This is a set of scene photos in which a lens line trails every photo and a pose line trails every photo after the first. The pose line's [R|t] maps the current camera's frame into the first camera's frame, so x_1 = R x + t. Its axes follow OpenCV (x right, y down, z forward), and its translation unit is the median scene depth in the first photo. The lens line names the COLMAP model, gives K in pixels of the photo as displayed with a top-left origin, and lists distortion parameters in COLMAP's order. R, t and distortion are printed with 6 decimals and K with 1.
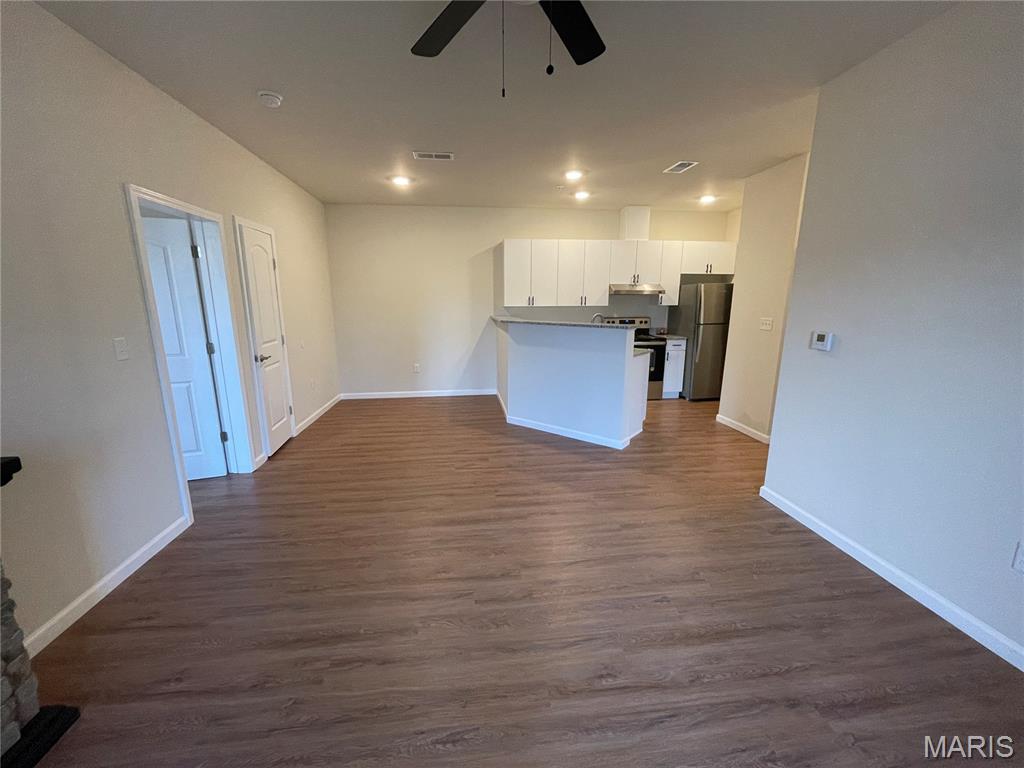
lens RADIAL K [[419.8, 0, 512.0], [0, 419.8, 384.0], [0, 0, 1]] dist [0.000402, -0.000016]
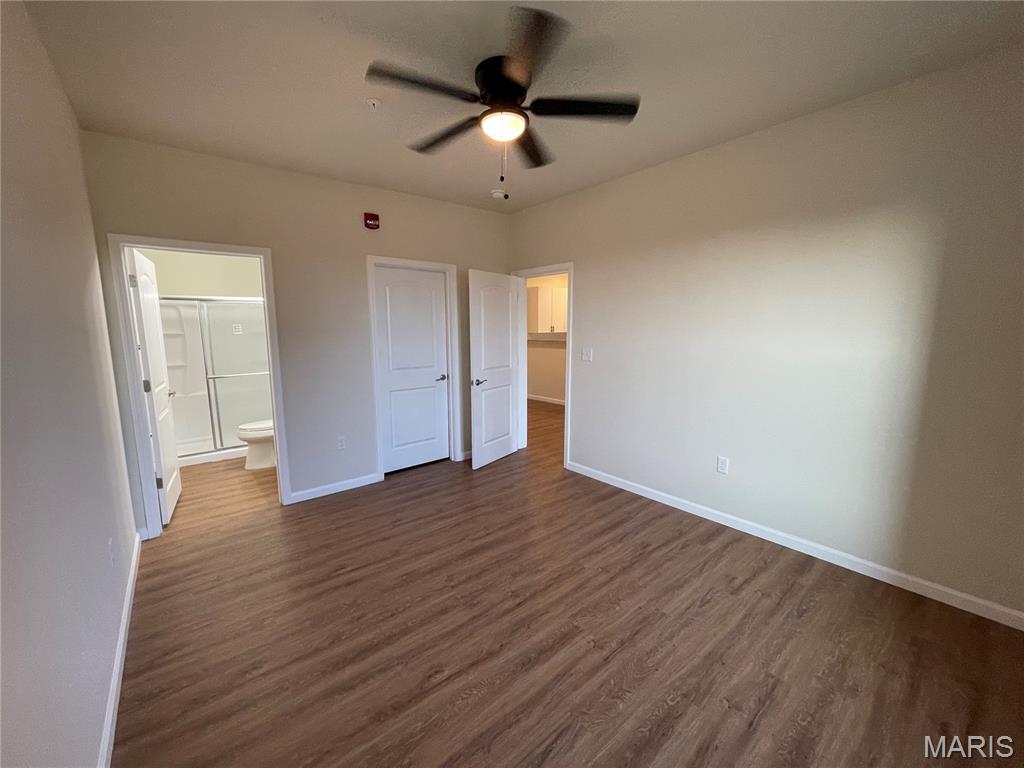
lens RADIAL K [[406.8, 0, 512.0], [0, 406.8, 384.0], [0, 0, 1]] dist [-0.000698, -0.000042]
pose [[0.821882, -0.076199, 0.564538, -0.867559], [0.104292, 0.994391, -0.017616, 0.008873], [-0.560029, 0.073355, 0.825219, -0.105716]]
